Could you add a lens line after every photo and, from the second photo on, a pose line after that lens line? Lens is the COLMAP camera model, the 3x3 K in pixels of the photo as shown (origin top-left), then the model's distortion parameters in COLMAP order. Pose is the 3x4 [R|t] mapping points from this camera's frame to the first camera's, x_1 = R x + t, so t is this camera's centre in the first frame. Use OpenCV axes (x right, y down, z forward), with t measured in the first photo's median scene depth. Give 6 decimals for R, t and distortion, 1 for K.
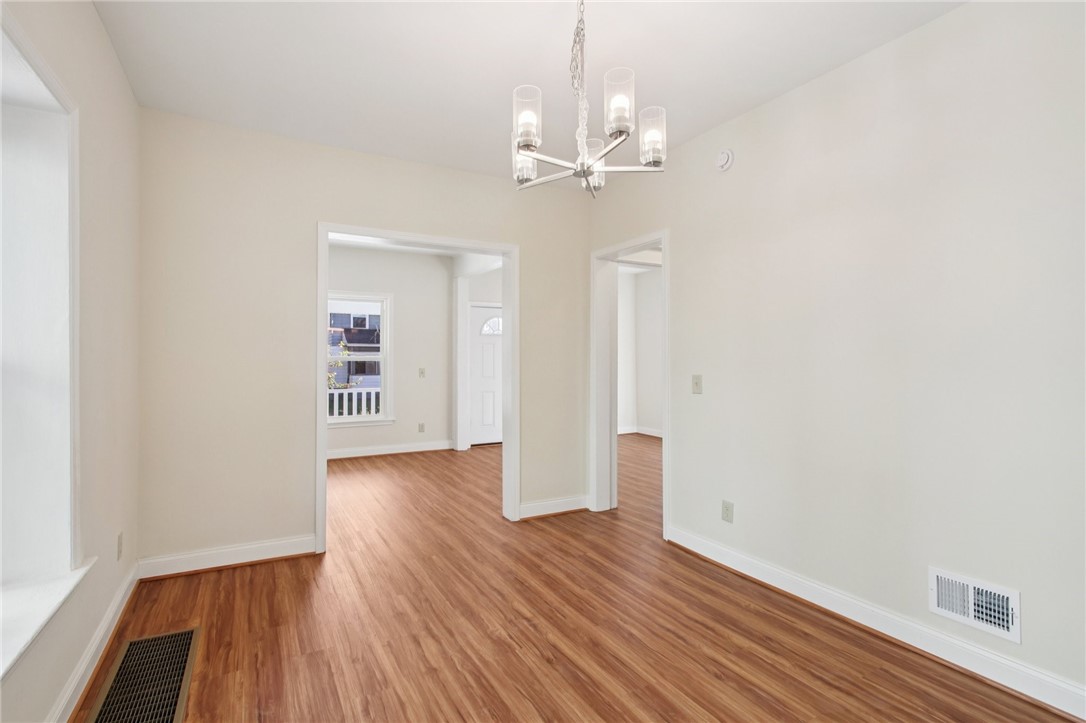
lens RADIAL K [[512.2, 0, 527.9], [0, 512.2, 362.2], [0, 0, 1]] dist [-0.000452, 0.000216]
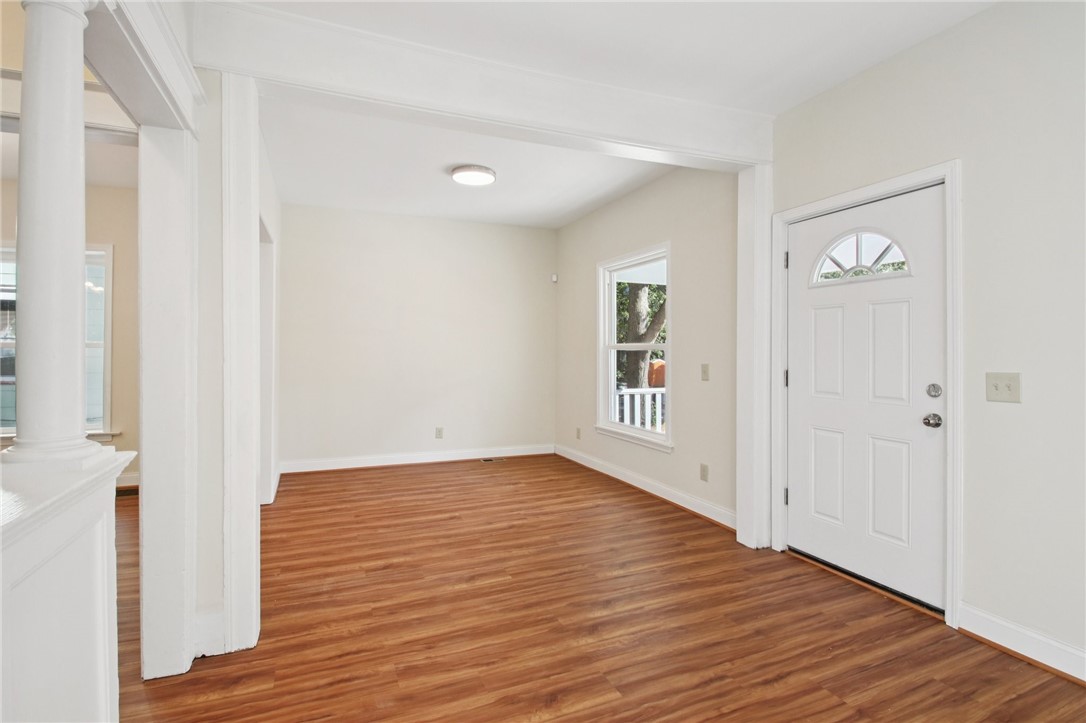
lens RADIAL K [[518.7, 0, 521.9], [0, 518.7, 349.8], [0, 0, 1]] dist [0.013527, -0.019756]
pose [[-0.127585, 0.002394, -0.991825, 0.383503], [-0.009084, 0.999952, 0.003582, -0.003345], [0.991786, 0.009466, -0.127557, 0.911460]]
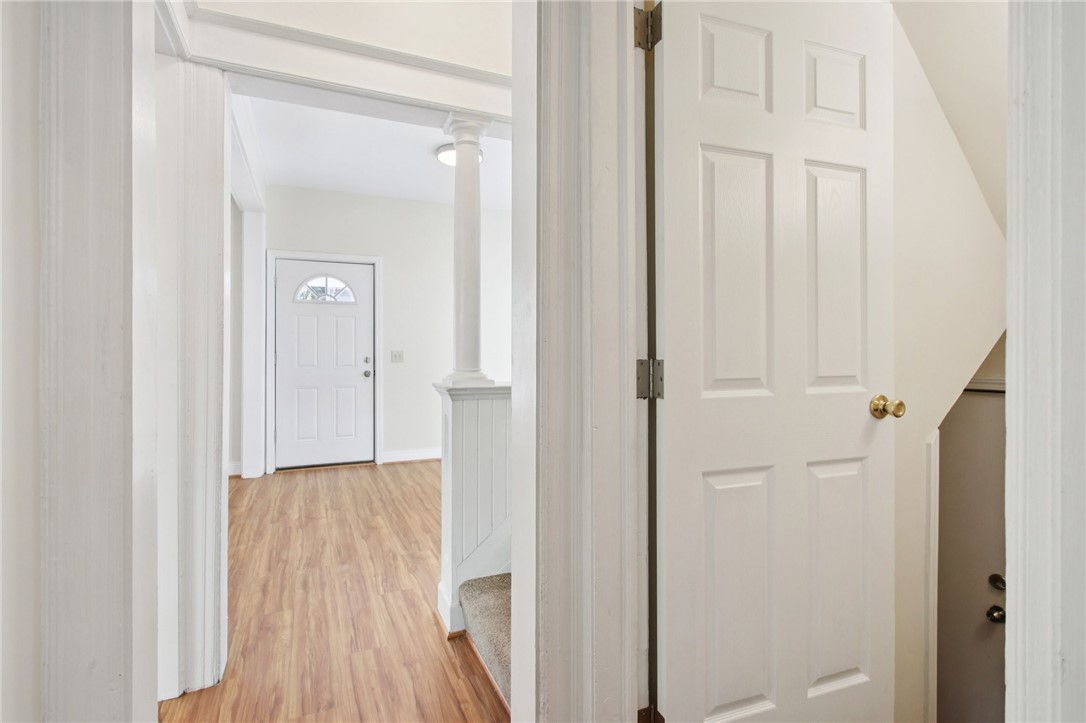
lens RADIAL K [[510.2, 0, 530.1], [0, 510.2, 351.6], [0, 0, 1]] dist [0.008411, -0.000234]
pose [[0.995197, 0.000361, -0.097895, 0.304718], [-0.001441, 0.999939, -0.010960, 0.019729], [0.097885, 0.011049, 0.995136, 0.410037]]
